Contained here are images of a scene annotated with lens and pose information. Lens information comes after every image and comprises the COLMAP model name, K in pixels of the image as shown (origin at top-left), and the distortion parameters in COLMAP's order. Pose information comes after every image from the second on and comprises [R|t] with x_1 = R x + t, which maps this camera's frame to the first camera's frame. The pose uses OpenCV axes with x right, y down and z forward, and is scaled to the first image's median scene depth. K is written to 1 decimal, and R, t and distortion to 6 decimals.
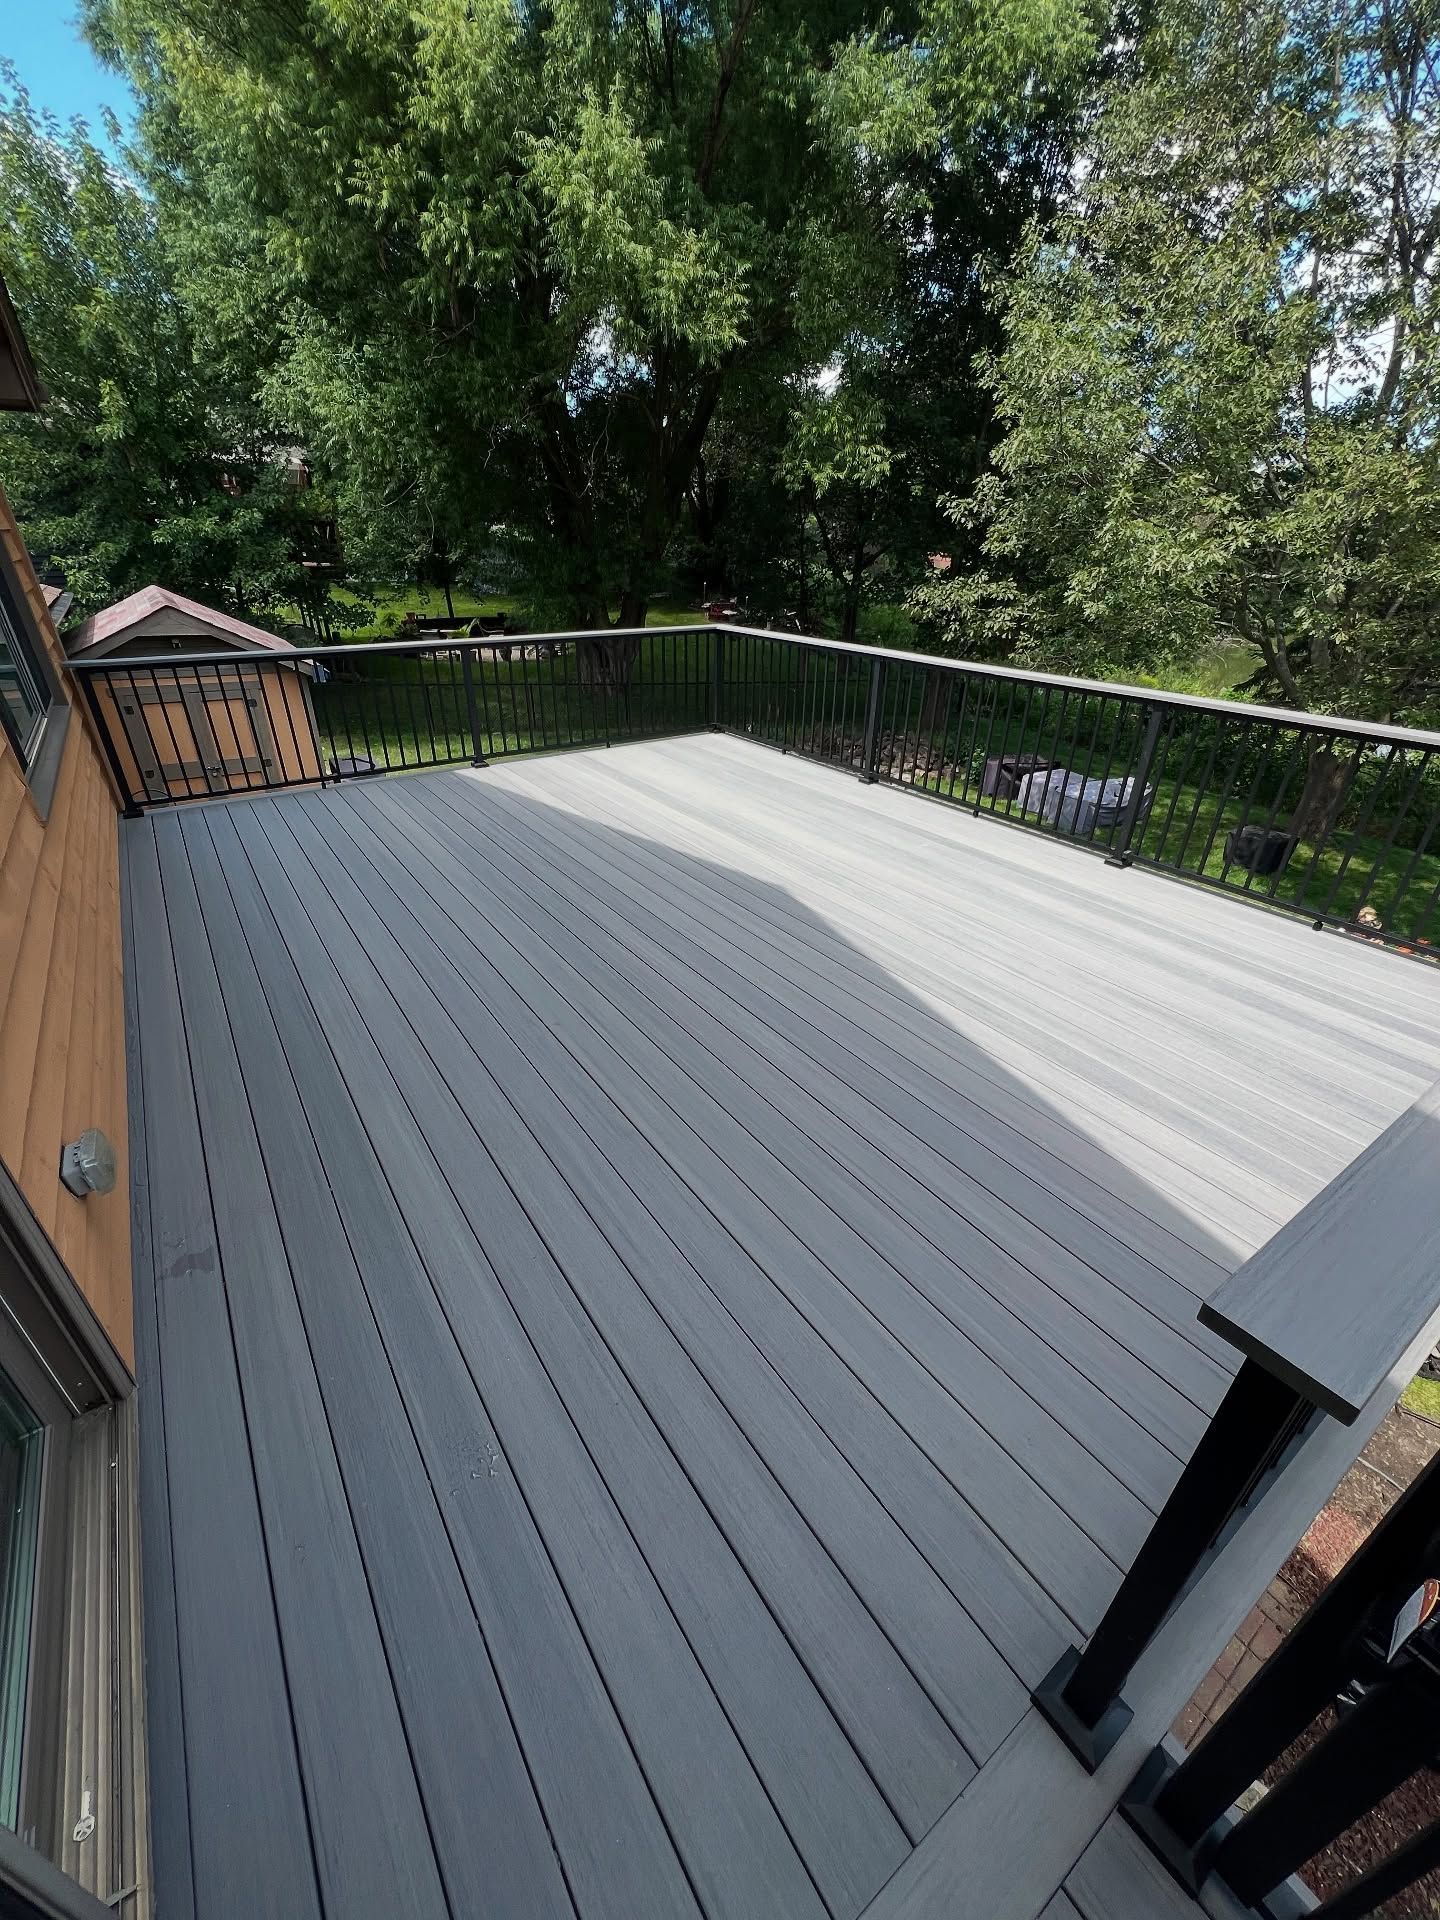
lens RADIAL K [[770.1, 0, 714.4], [0, 770.1, 962.1], [0, 0, 1]] dist [0.000023, -0.000021]
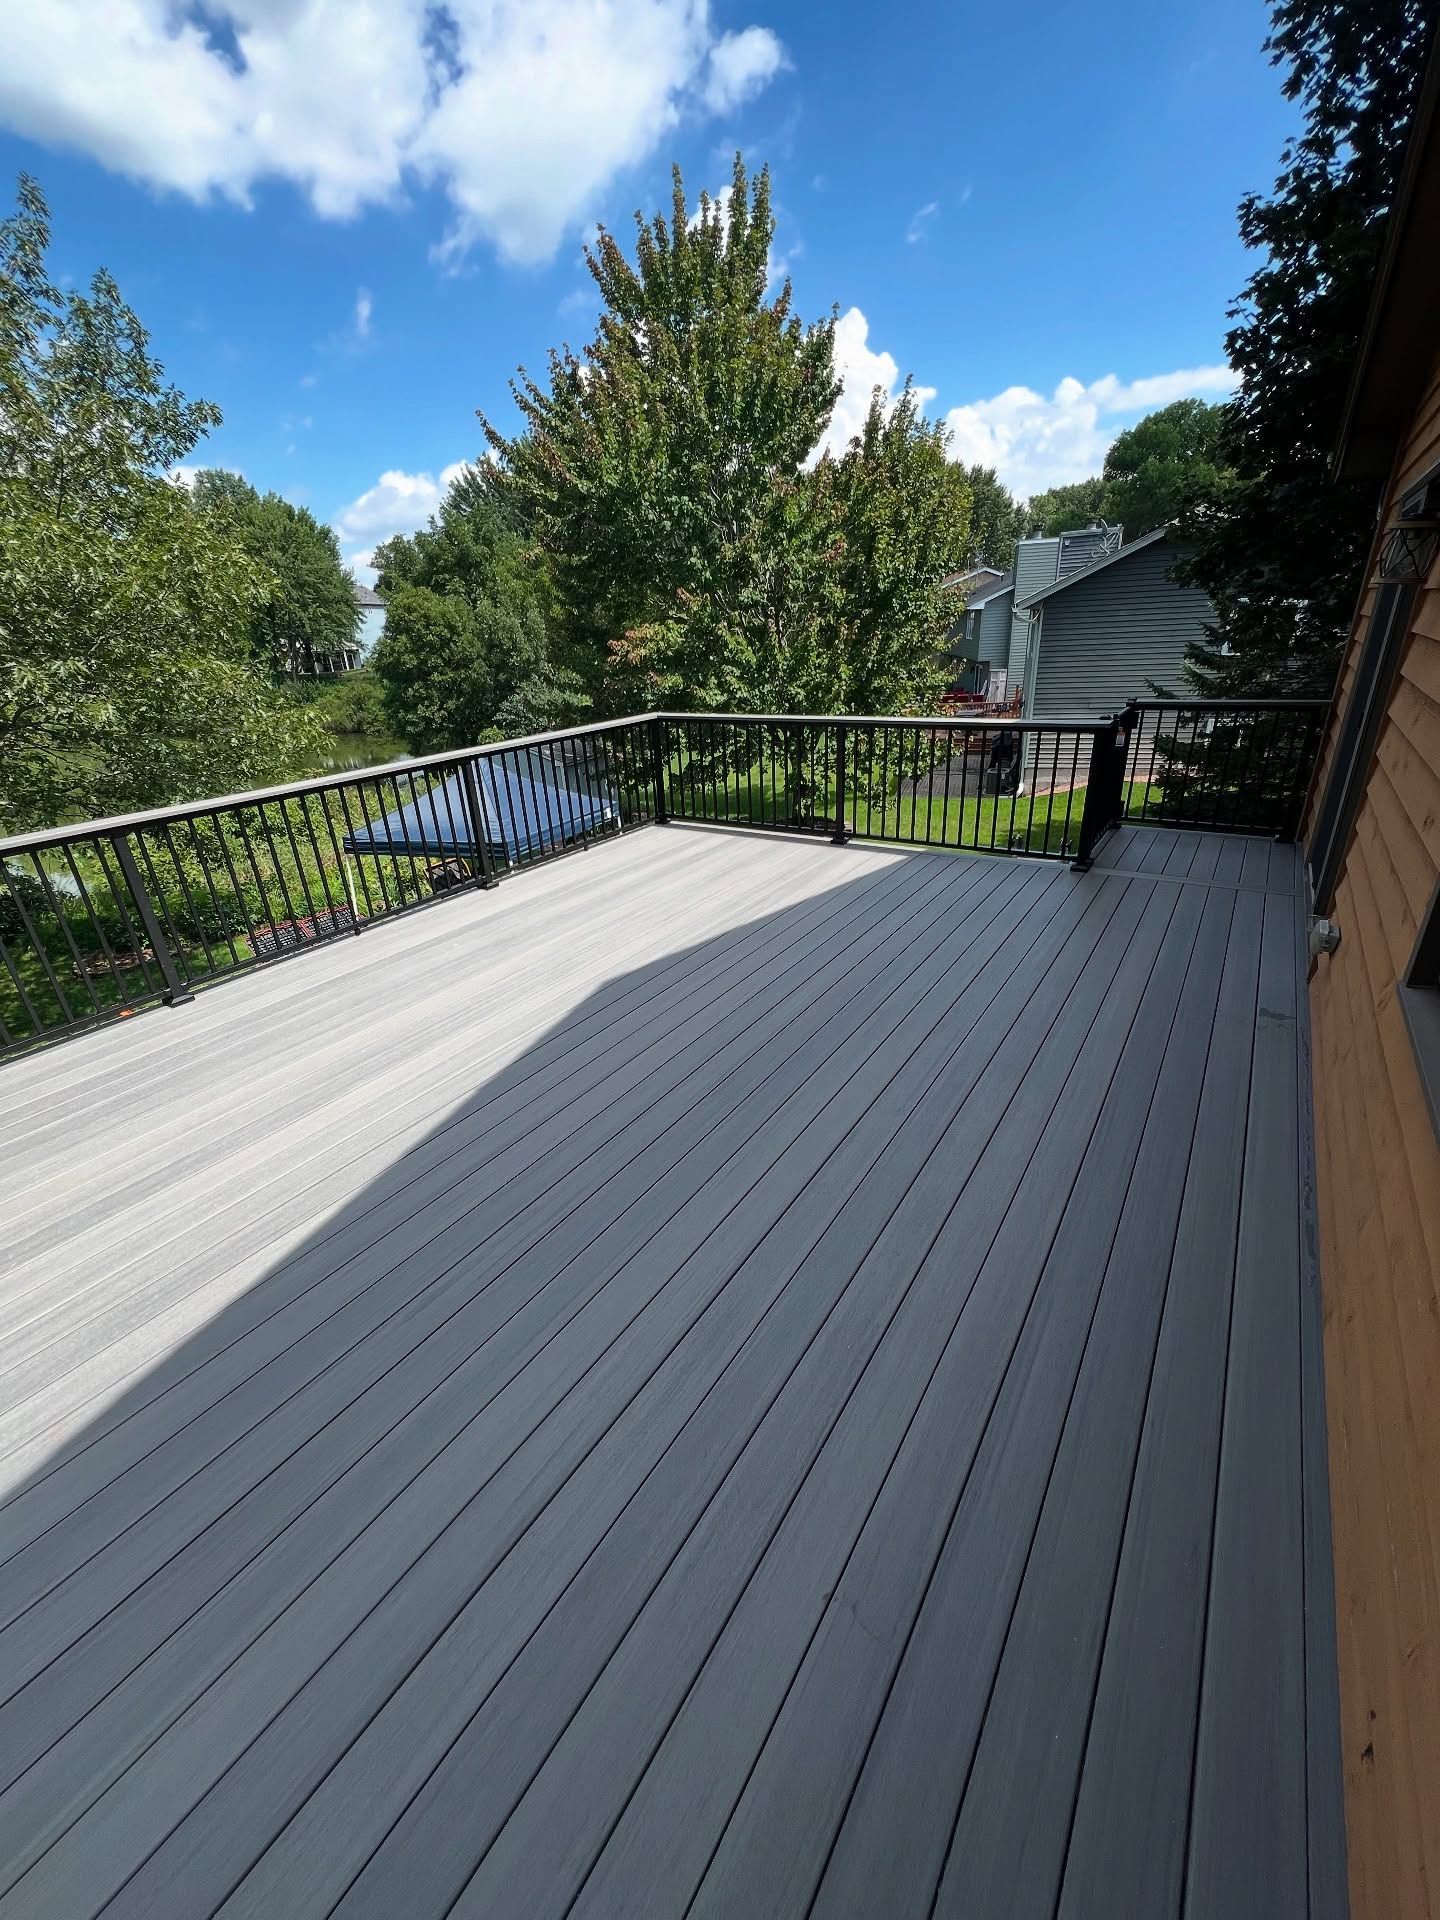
lens RADIAL K [[770.1, 0, 717.1], [0, 770.1, 960.0], [0, 0, 1]] dist [0.000023, -0.000021]
pose [[-0.363594, -0.366702, 0.856346, -0.830162], [0.491364, 0.705491, 0.510730, -0.579164], [-0.791430, 0.606476, -0.076328, 1.026750]]
